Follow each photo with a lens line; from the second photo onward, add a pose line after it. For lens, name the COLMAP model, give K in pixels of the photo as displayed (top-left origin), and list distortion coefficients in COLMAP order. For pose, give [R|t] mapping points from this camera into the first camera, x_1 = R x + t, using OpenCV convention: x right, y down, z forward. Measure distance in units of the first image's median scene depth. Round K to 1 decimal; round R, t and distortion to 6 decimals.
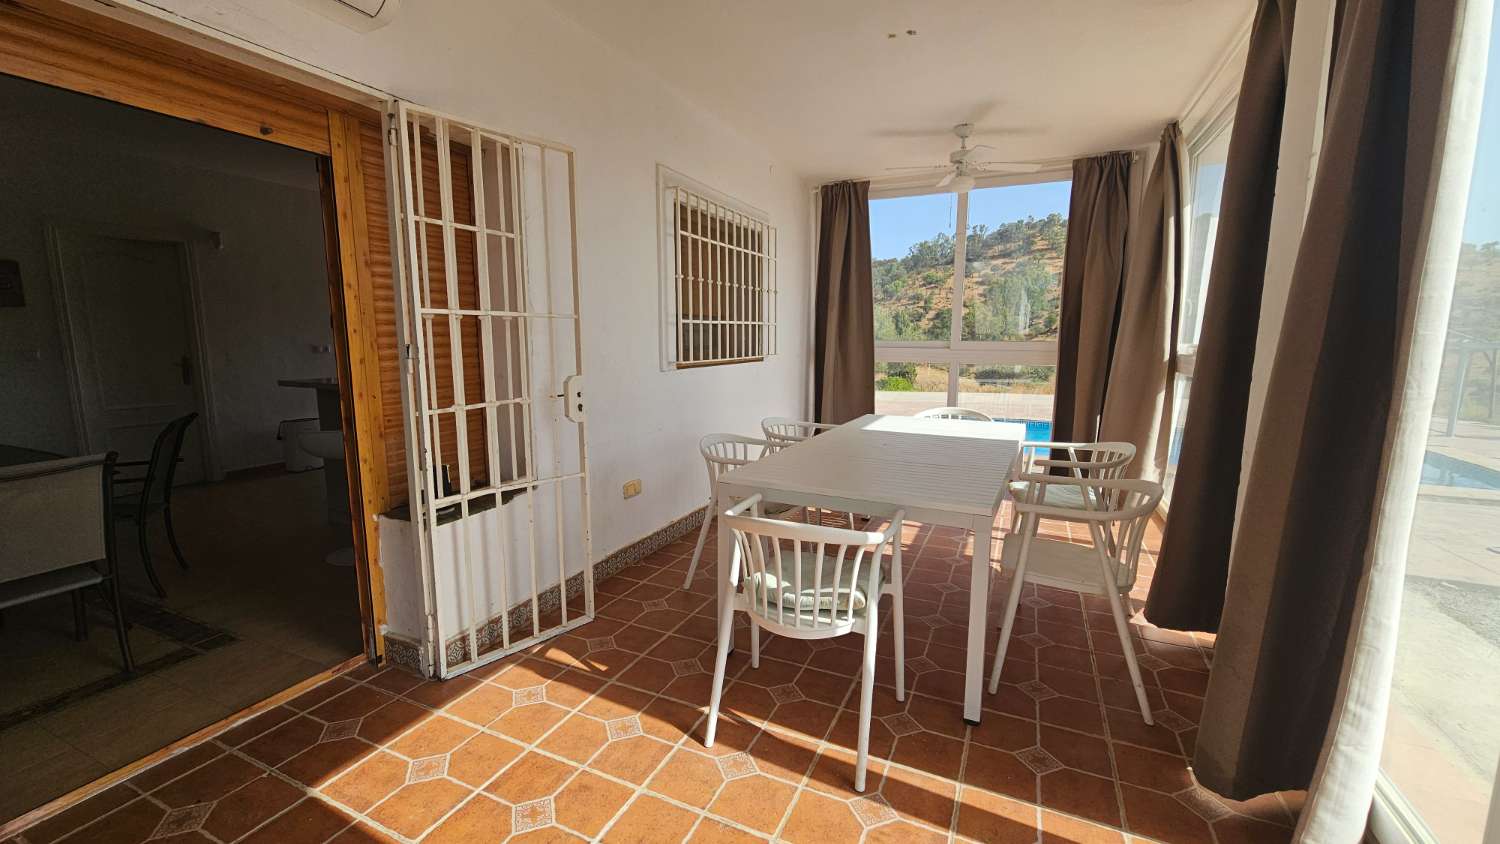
lens RADIAL K [[613.6, 0, 741.9], [0, 613.6, 425.4], [0, 0, 1]] dist [-0.003017, -0.000549]
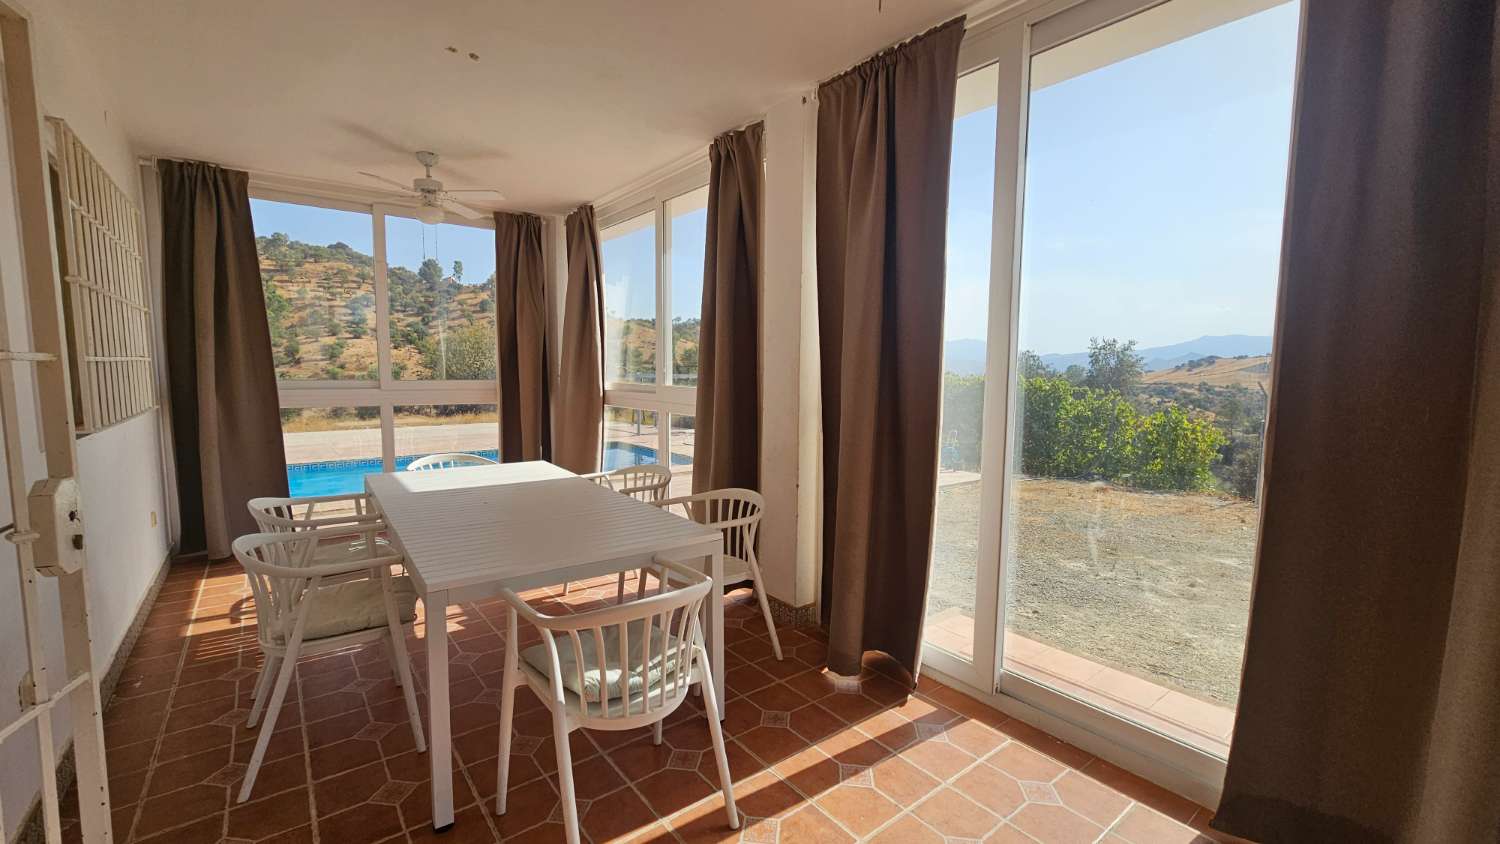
lens RADIAL K [[613.6, 0, 741.9], [0, 613.6, 425.4], [0, 0, 1]] dist [-0.003017, -0.000549]
pose [[0.456688, -0.077892, 0.886211, -0.233937], [0.121546, 0.992281, 0.024579, -0.035982], [-0.881285, 0.096491, 0.462630, 0.156005]]
